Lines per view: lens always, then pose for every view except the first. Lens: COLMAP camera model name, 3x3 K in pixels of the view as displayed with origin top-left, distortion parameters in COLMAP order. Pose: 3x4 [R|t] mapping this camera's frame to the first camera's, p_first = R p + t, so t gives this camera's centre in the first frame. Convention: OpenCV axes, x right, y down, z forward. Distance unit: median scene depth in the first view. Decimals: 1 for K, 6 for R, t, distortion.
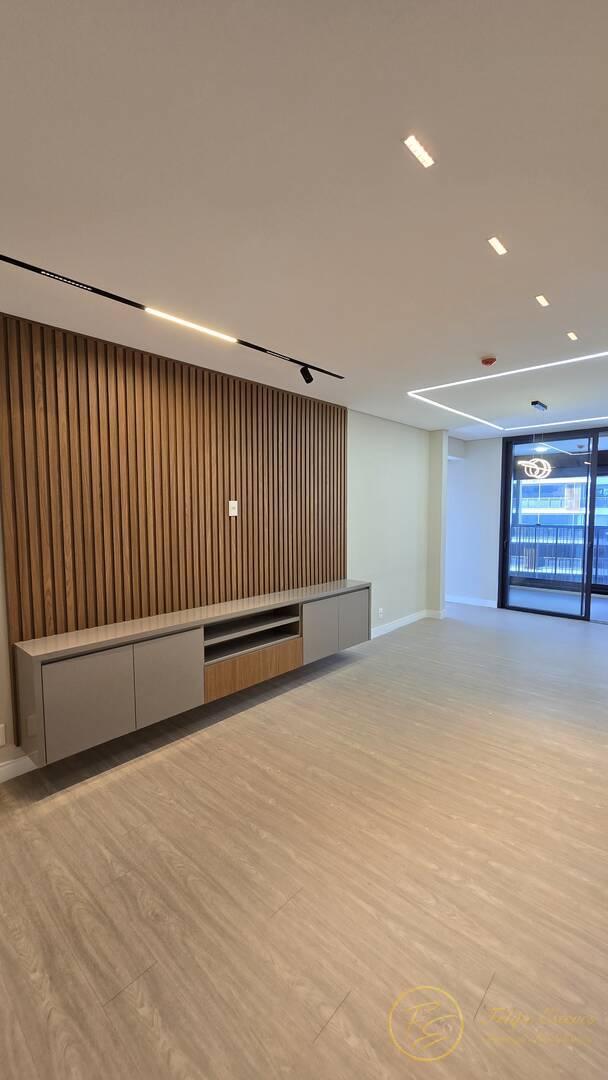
lens RADIAL K [[443.4, 0, 312.6], [0, 443.4, 541.1], [0, 0, 1]] dist [-0.002508, 0.004590]
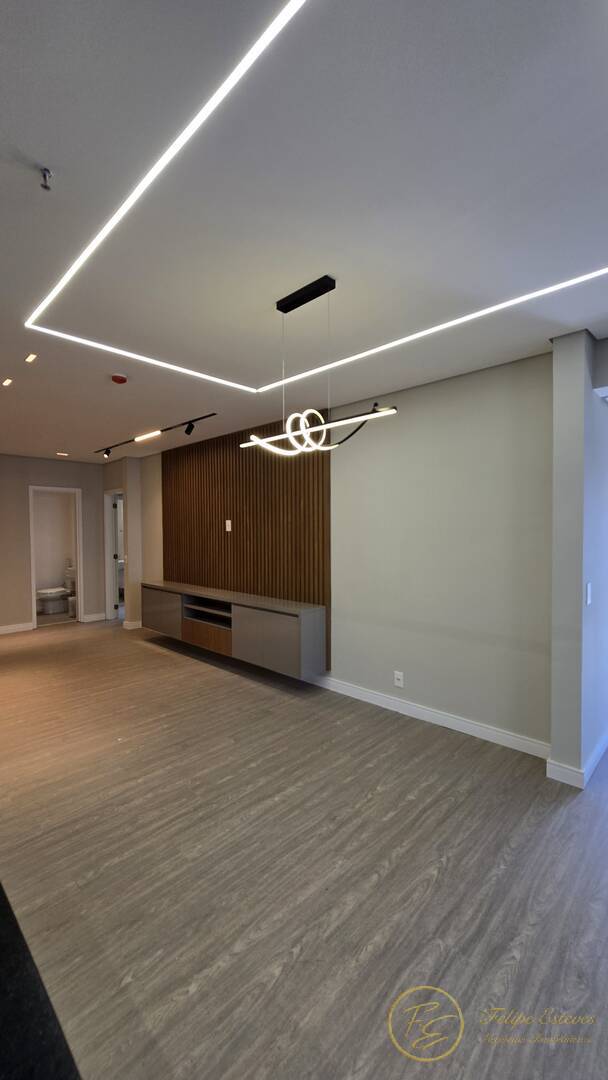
lens RADIAL K [[443.4, 0, 312.6], [0, 443.4, 541.1], [0, 0, 1]] dist [-0.002508, 0.004590]
pose [[-0.038109, 0.031810, -0.998767, 1.341093], [-0.063046, 0.997425, 0.034173, -0.098032], [0.997283, 0.064271, -0.036006, 1.437661]]
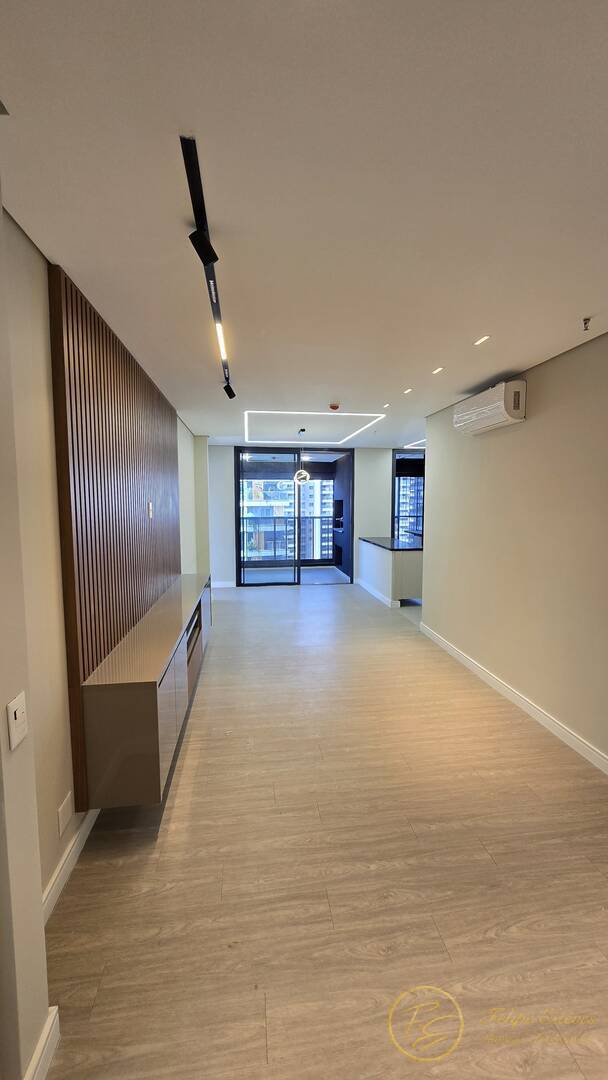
lens RADIAL K [[443.4, 0, 312.6], [0, 443.4, 541.1], [0, 0, 1]] dist [-0.002508, 0.004590]
pose [[0.636895, -0.066463, 0.768080, -0.766732], [0.052956, 0.997695, 0.042420, -0.030684], [-0.769130, 0.013658, 0.638947, 0.123881]]
